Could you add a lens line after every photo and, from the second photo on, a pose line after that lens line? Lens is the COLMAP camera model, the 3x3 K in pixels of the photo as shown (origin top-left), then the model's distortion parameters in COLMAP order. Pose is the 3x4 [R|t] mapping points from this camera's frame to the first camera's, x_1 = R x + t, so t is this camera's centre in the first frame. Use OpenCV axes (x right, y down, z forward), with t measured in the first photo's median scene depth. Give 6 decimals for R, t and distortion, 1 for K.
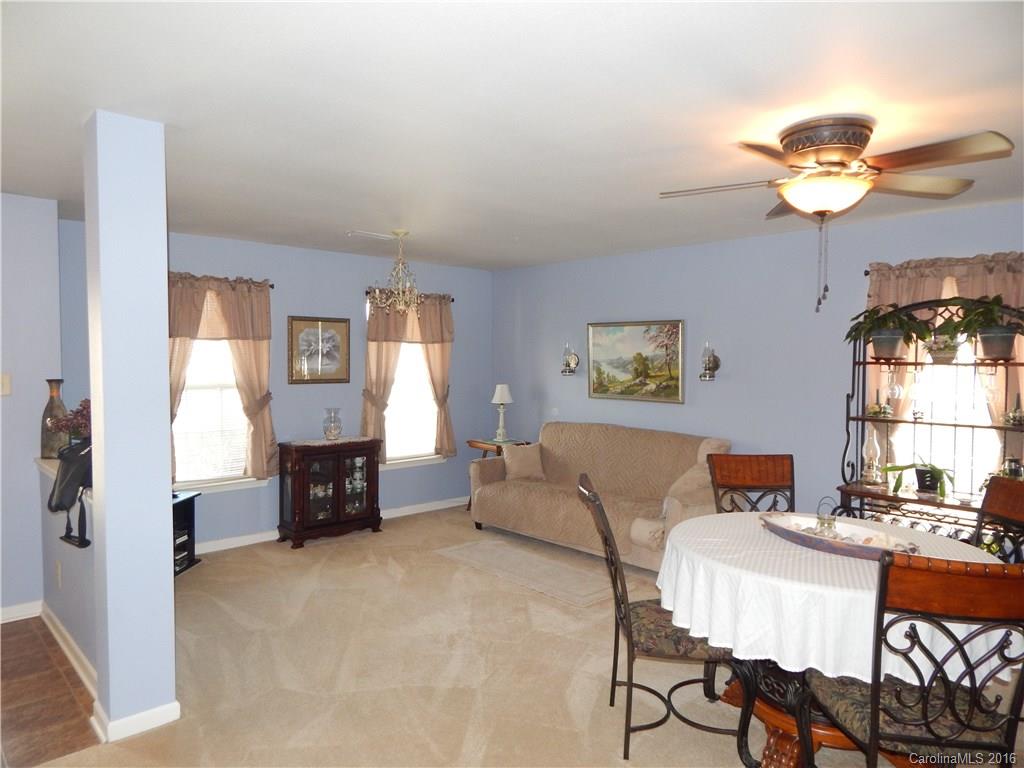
lens RADIAL K [[670.5, 0, 512.6], [0, 670.5, 377.6], [0, 0, 1]] dist [-0.002288, 0.001143]
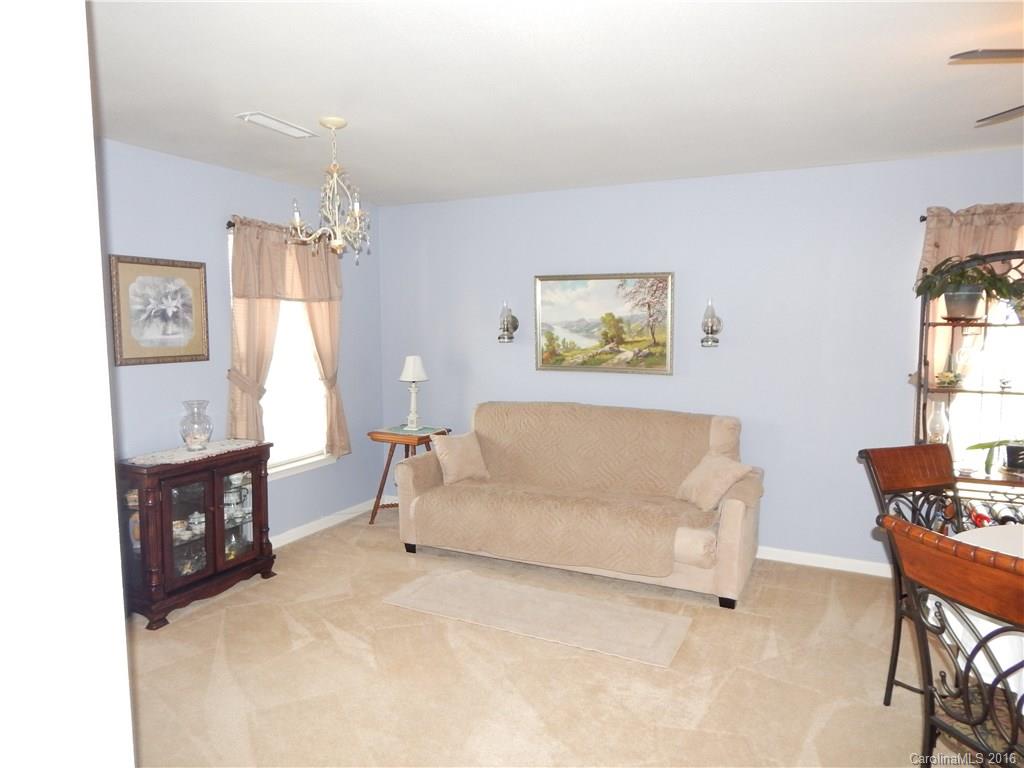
lens RADIAL K [[670.5, 0, 507.6], [0, 670.5, 377.6], [0, 0, 1]] dist [-0.002288, 0.001143]
pose [[0.934104, -0.037438, 0.355033, -0.220822], [0.016867, 0.998004, 0.060861, -0.011387], [-0.356602, -0.050862, 0.932871, 0.297772]]
